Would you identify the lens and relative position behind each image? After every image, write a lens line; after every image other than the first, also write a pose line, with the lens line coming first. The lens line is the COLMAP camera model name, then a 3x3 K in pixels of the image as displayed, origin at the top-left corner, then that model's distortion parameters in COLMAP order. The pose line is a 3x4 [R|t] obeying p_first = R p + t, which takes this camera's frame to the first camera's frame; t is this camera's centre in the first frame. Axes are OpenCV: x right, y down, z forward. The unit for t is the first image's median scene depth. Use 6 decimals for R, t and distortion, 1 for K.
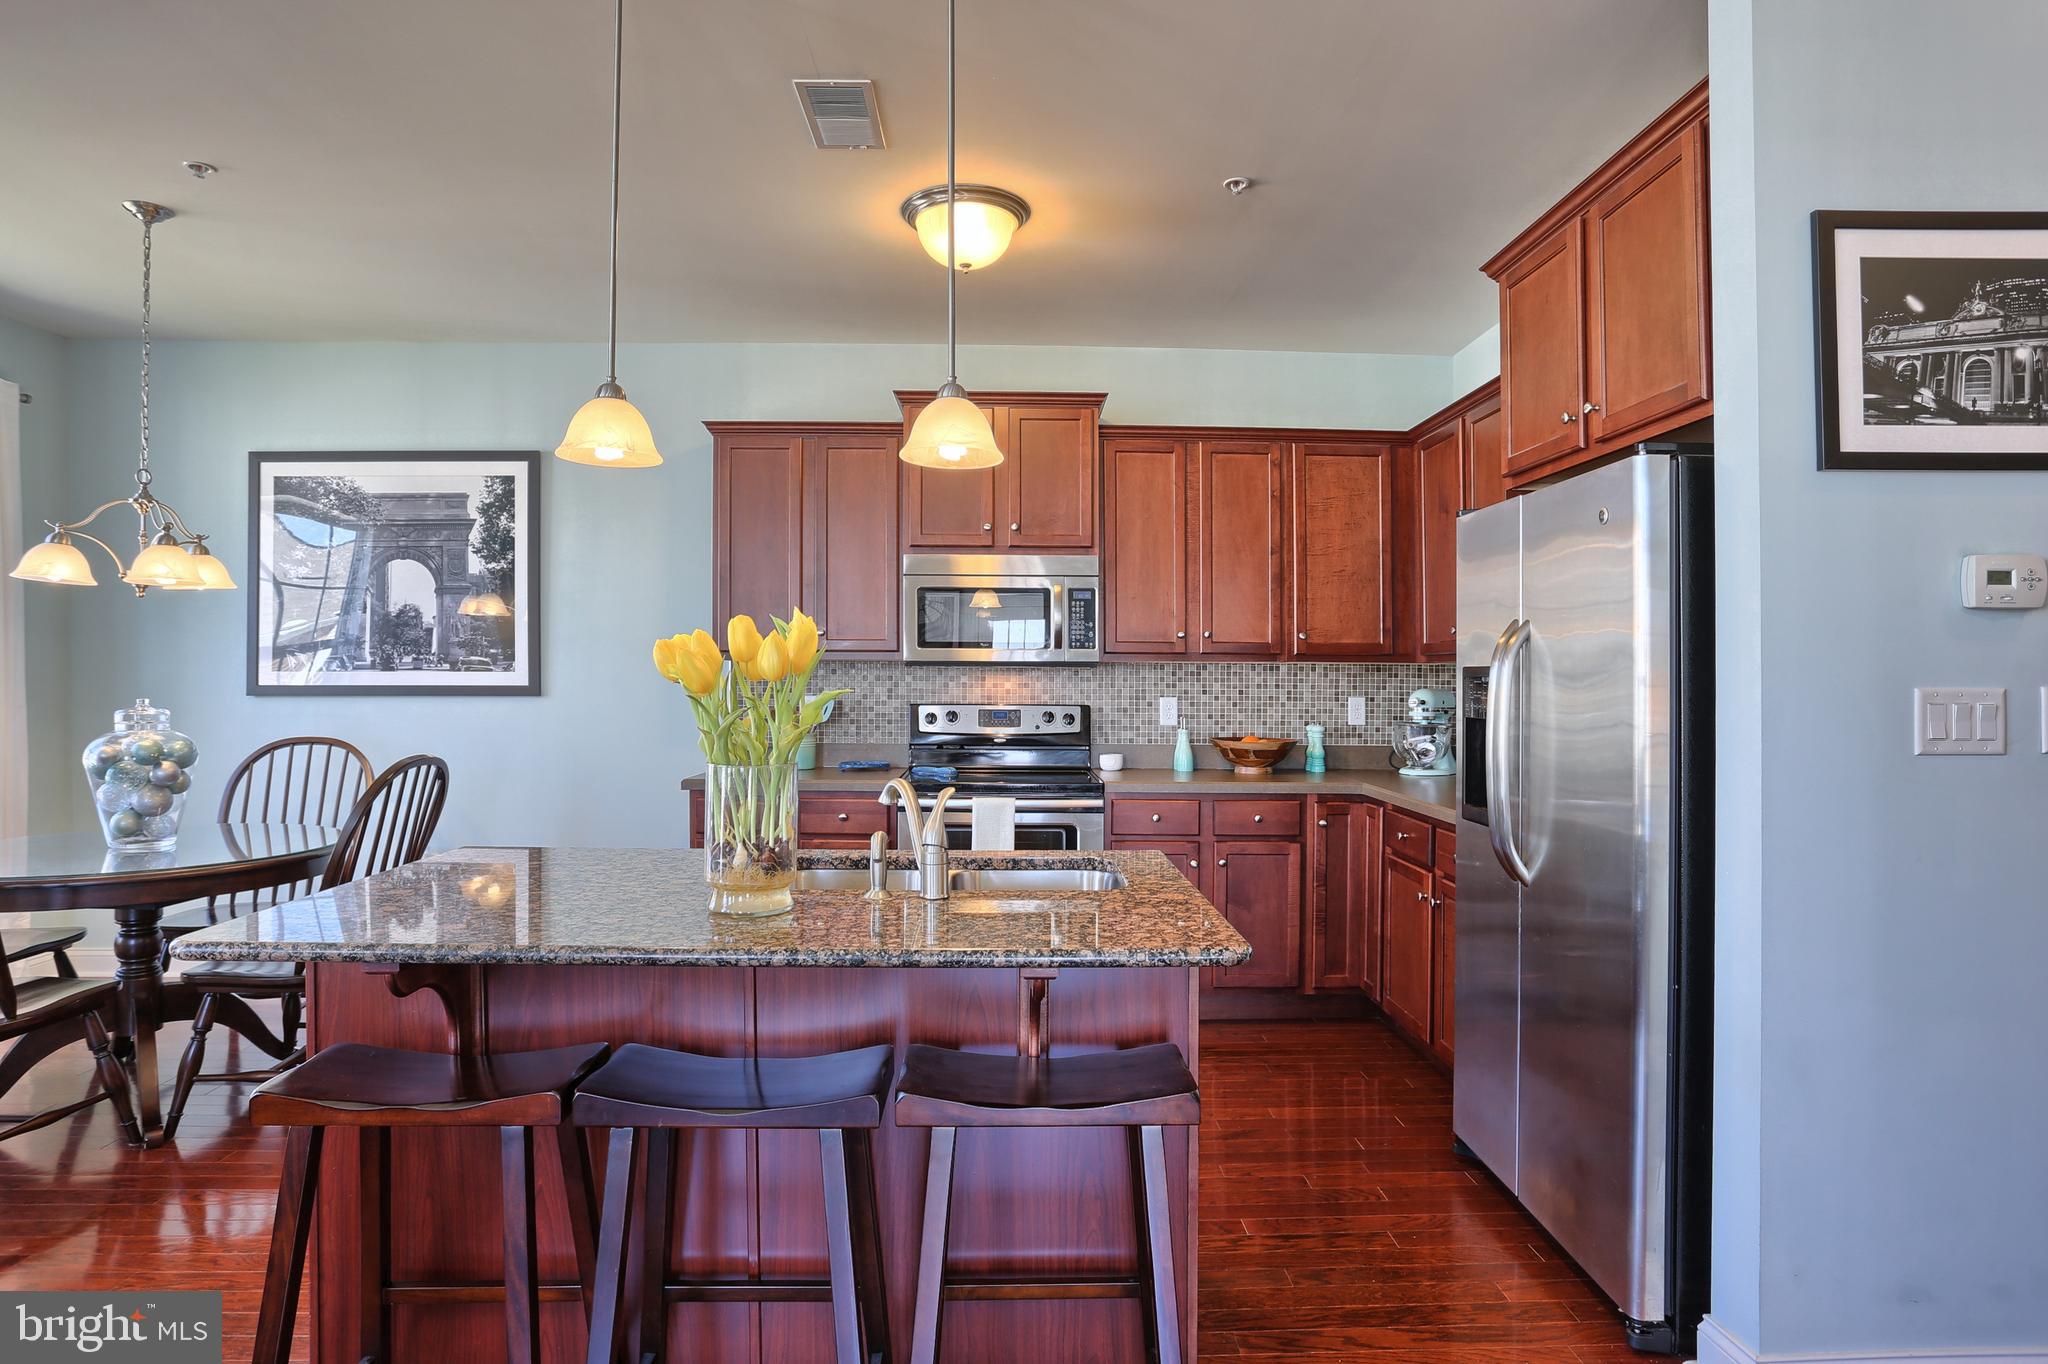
lens RADIAL K [[1101.2, 0, 1015.6], [0, 1101.2, 690.0], [0, 0, 1]] dist [-0.058270, 0.027325]
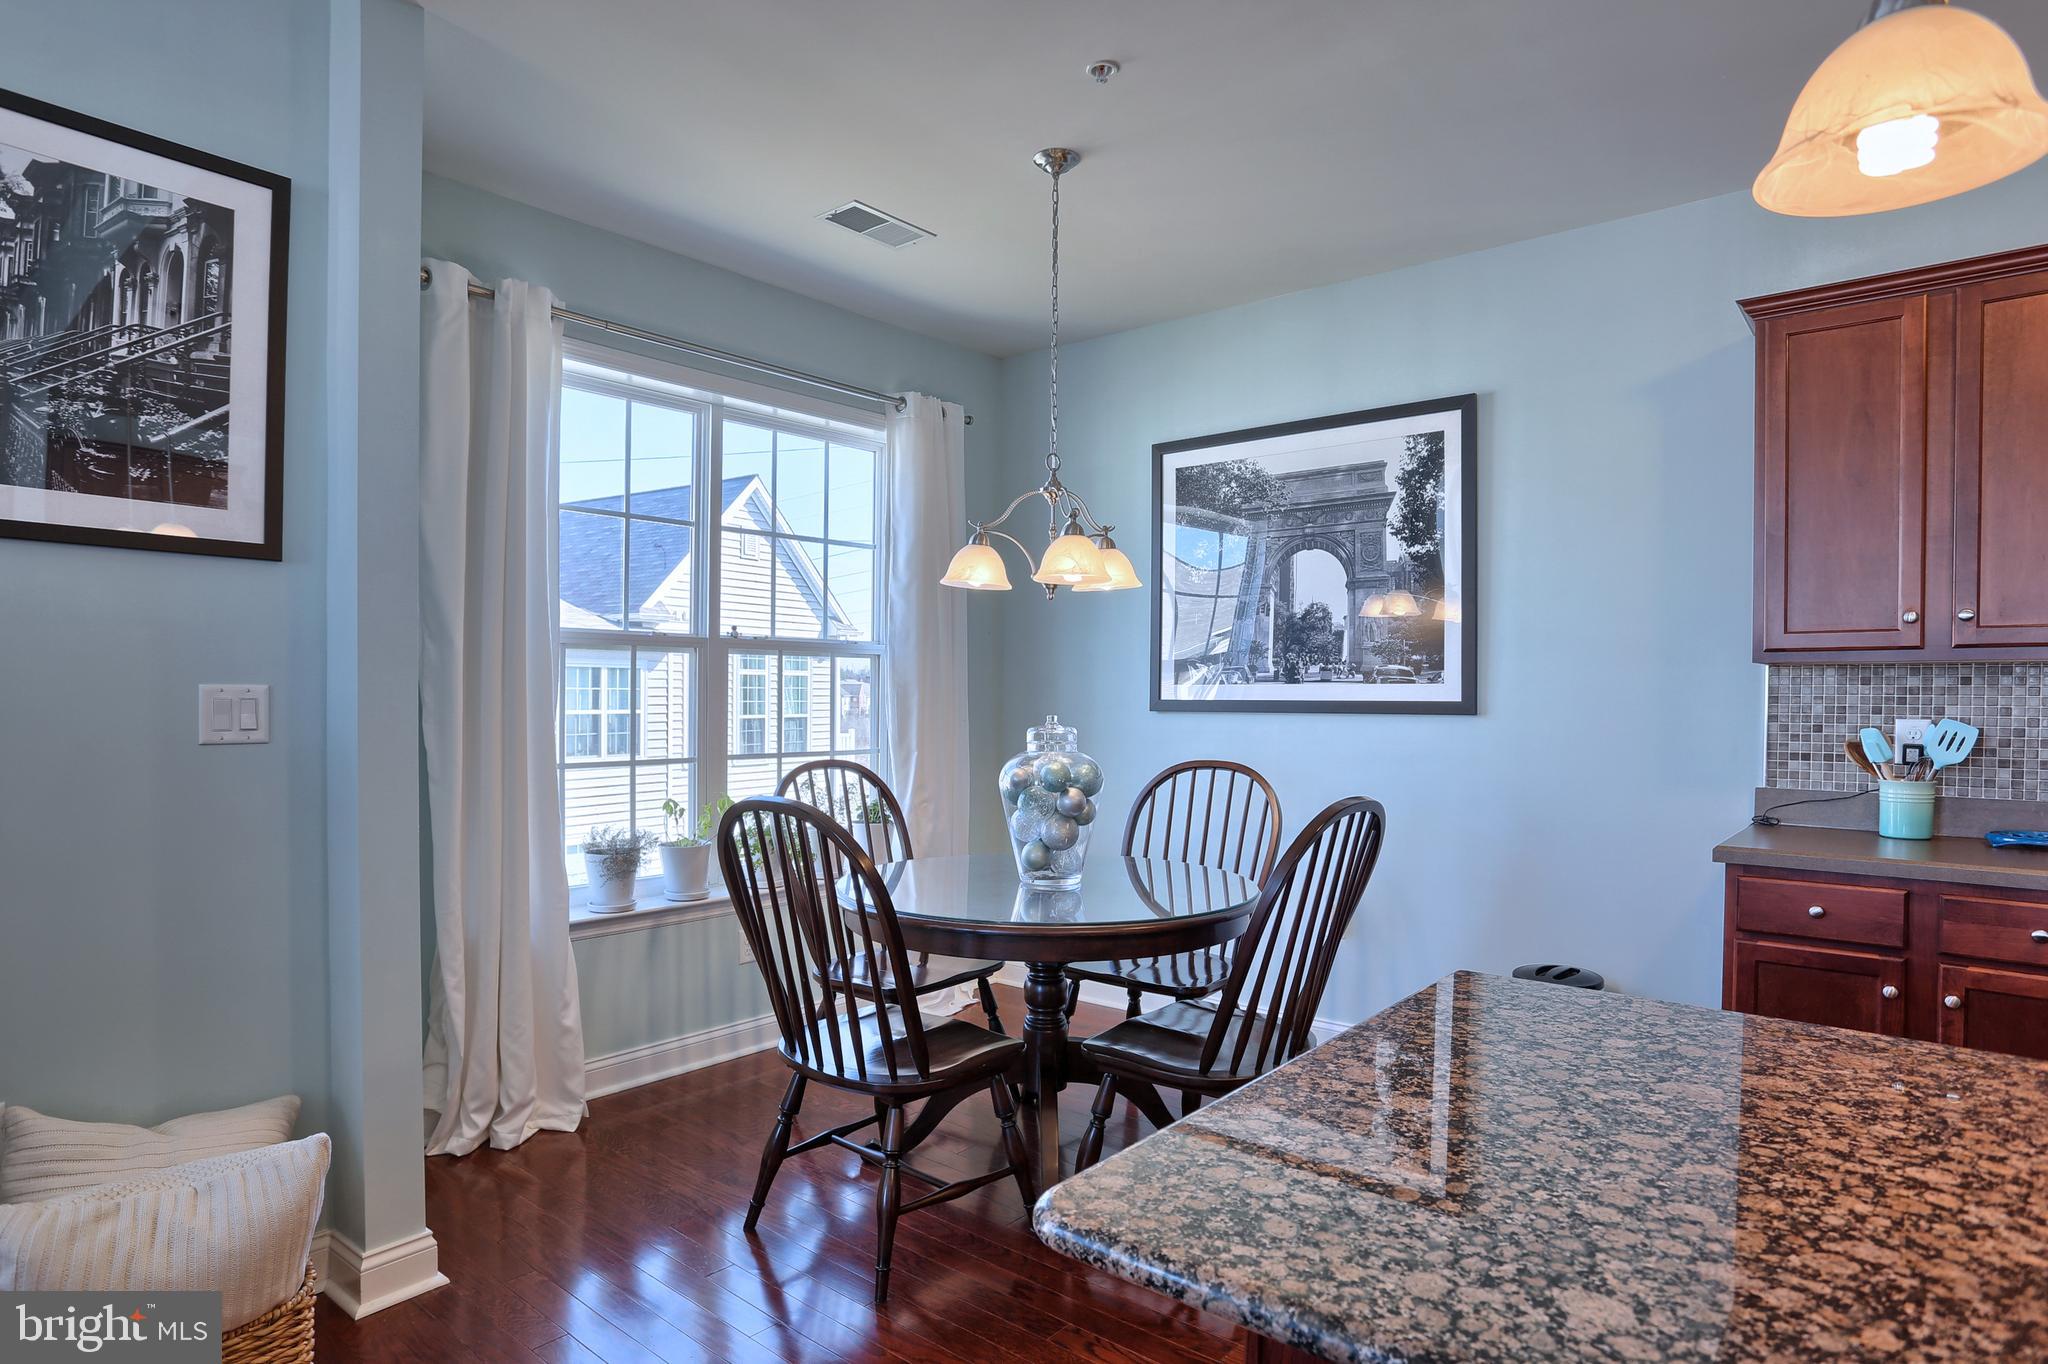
lens RADIAL K [[1152.4, 0, 1046.3], [0, 1152.4, 702.6], [0, 0, 1]] dist [-0.051582, 0.026924]
pose [[0.760179, 0.004318, -0.649699, -0.147863], [-0.006181, 0.999981, -0.000586, -0.001363], [0.649684, 0.004461, 0.760191, 0.201947]]
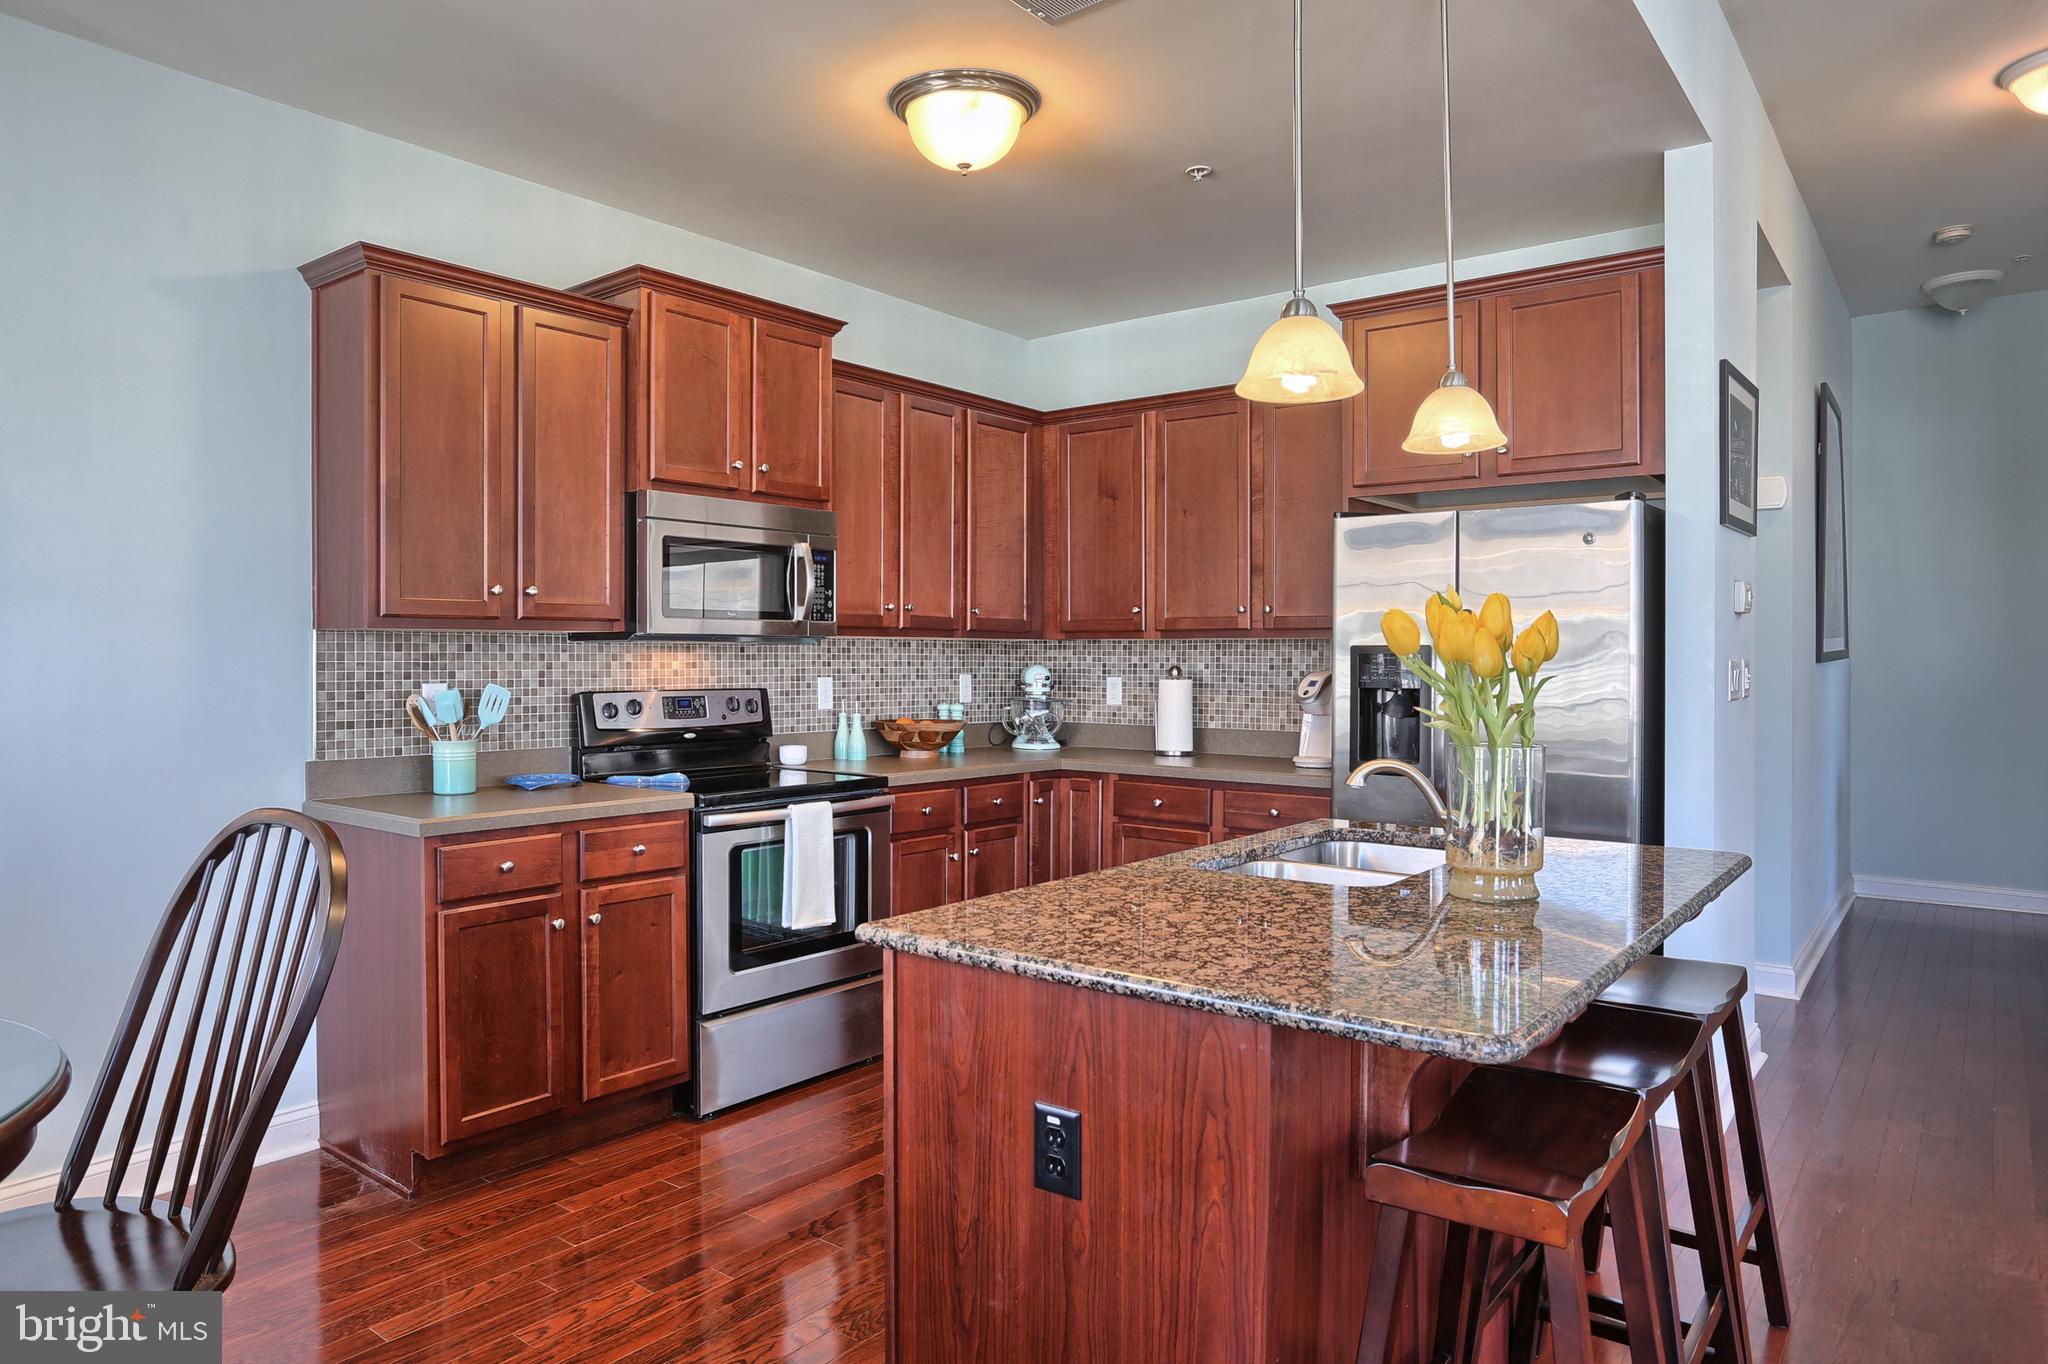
lens RADIAL K [[1283.7, 0, 979.2], [0, 1283.7, 668.4], [0, 0, 1]] dist [-0.038248, 0.014702]
pose [[0.648757, -0.011742, 0.760905, -0.570875], [0.010801, 0.999922, 0.006222, -0.005564], [-0.760919, 0.004182, 0.648833, 0.256837]]
